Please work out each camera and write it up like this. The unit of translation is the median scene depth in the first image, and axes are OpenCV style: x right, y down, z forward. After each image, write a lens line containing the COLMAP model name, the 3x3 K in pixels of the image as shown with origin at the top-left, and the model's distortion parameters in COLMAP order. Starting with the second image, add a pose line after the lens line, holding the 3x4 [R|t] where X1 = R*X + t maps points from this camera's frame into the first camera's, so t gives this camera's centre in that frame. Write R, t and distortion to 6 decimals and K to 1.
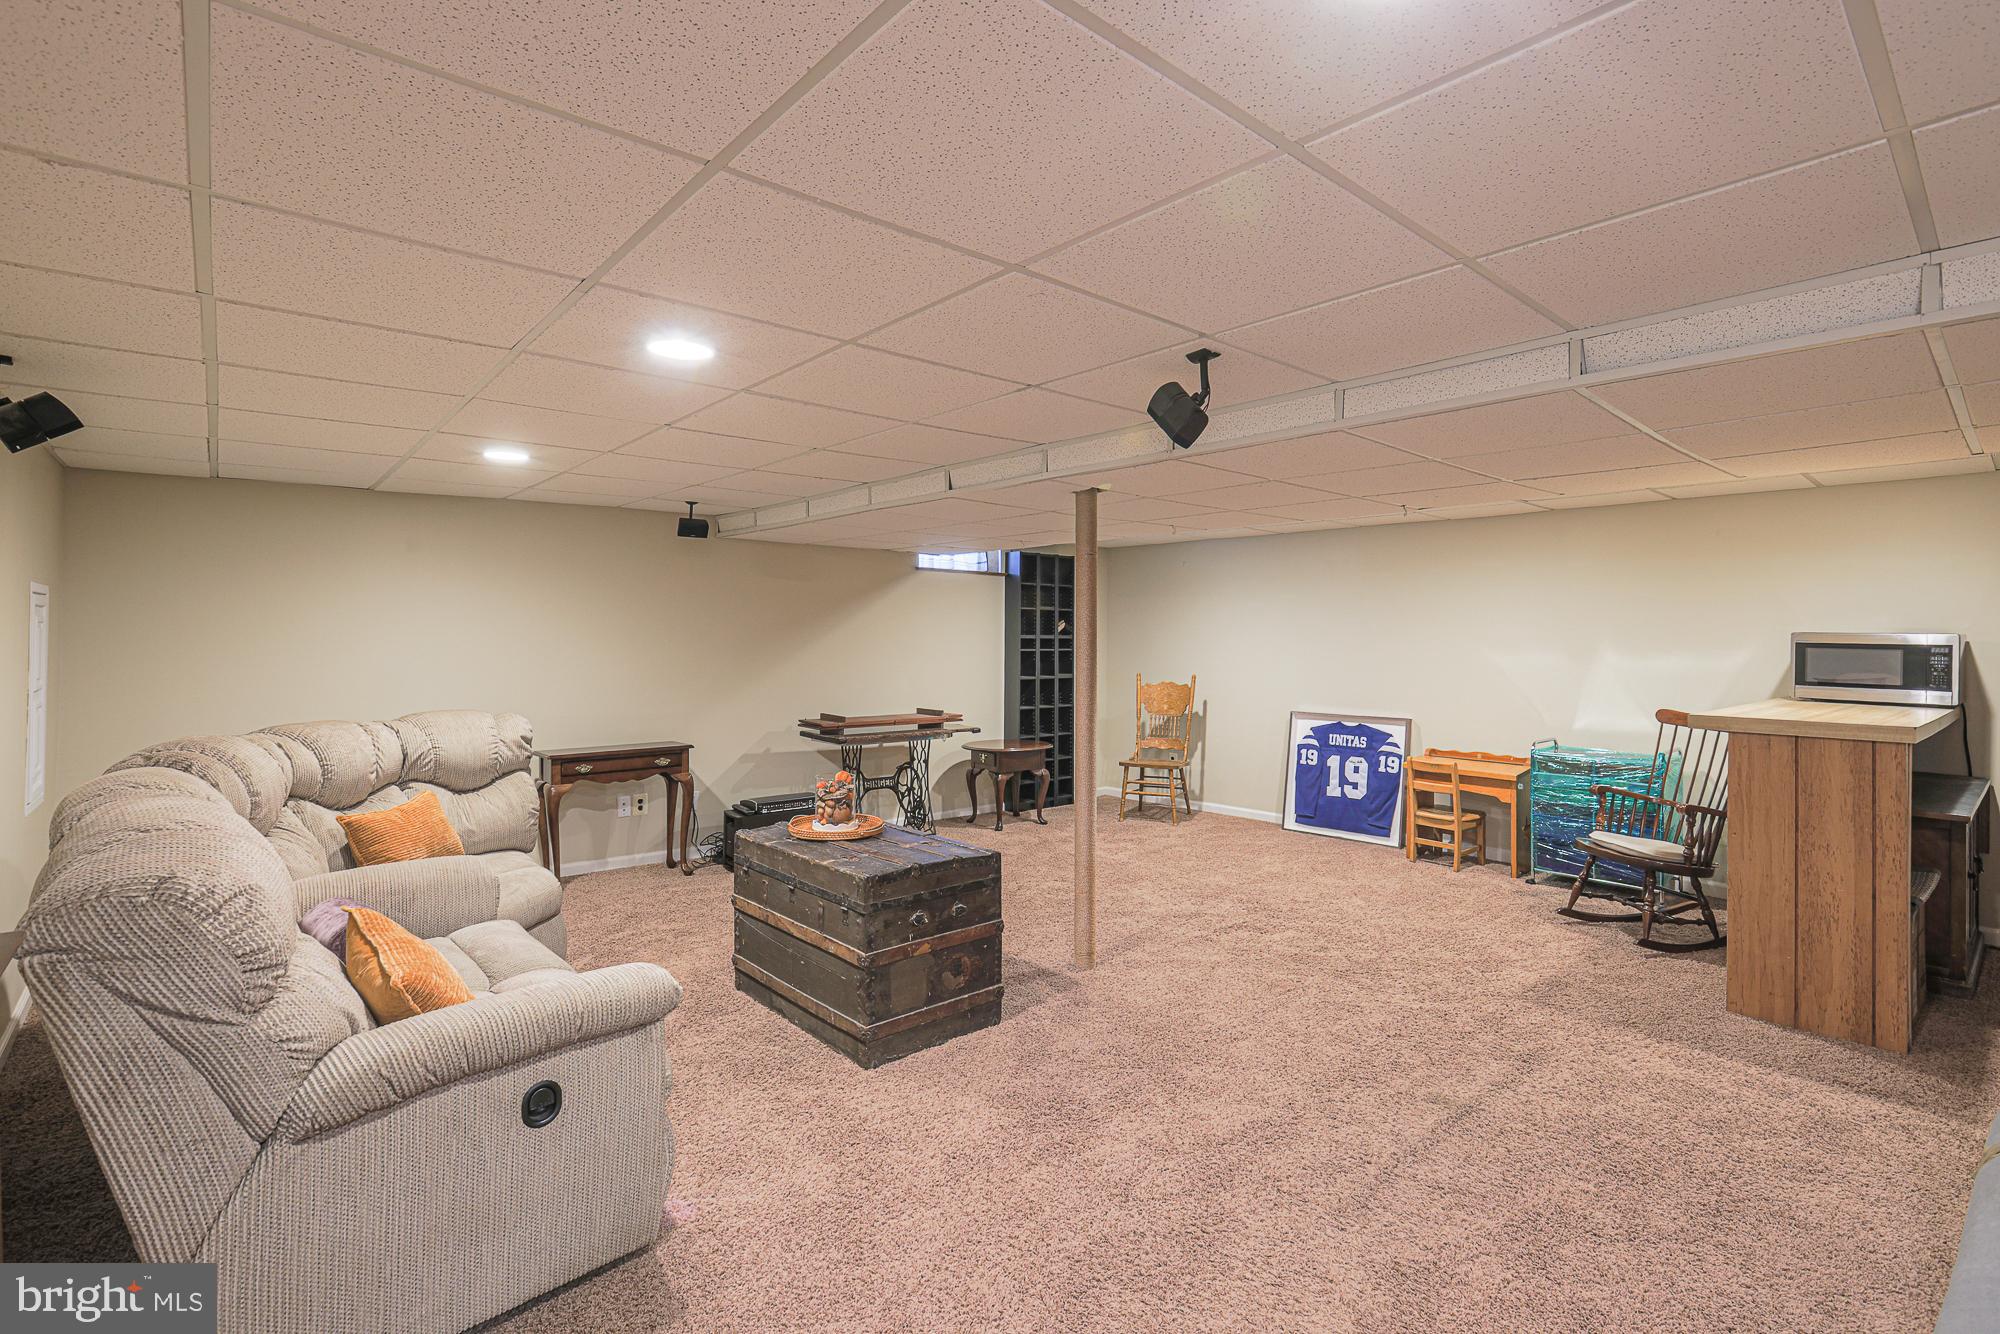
lens RADIAL K [[944.5, 0, 934.1], [0, 944.5, 637.5], [0, 0, 1]] dist [-0.071258, 0.036777]
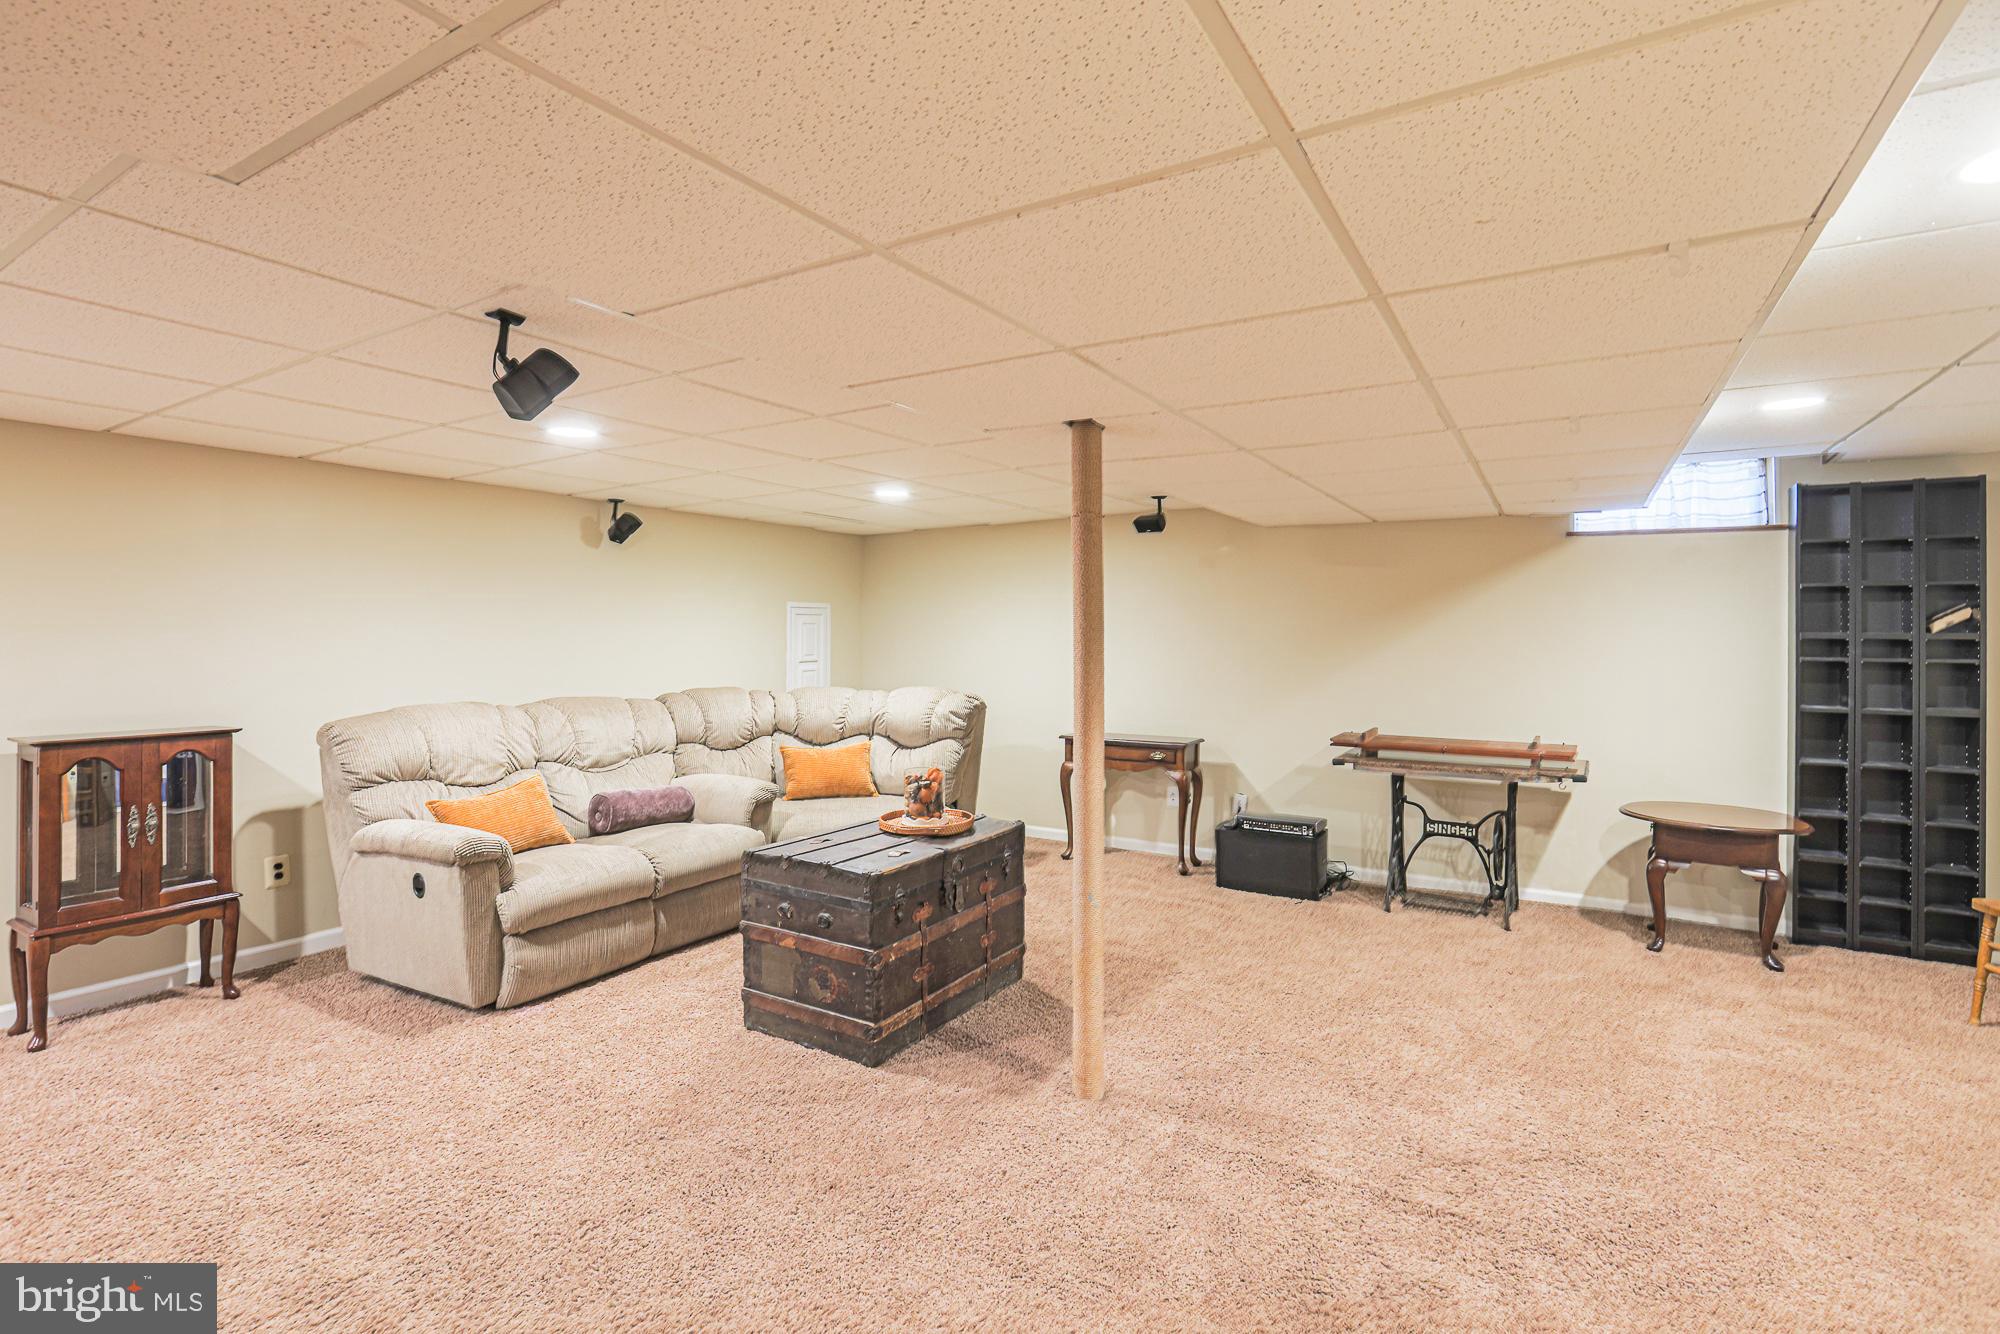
lens RADIAL K [[903.7, 0, 1025.0], [0, 903.7, 632.0], [0, 0, 1]] dist [-0.026716, 0.001359]
pose [[0.355022, 0.005379, -0.934842, 0.585557], [-0.001301, 0.999985, 0.005260, -0.006367], [0.934857, -0.000651, 0.355024, 0.527756]]
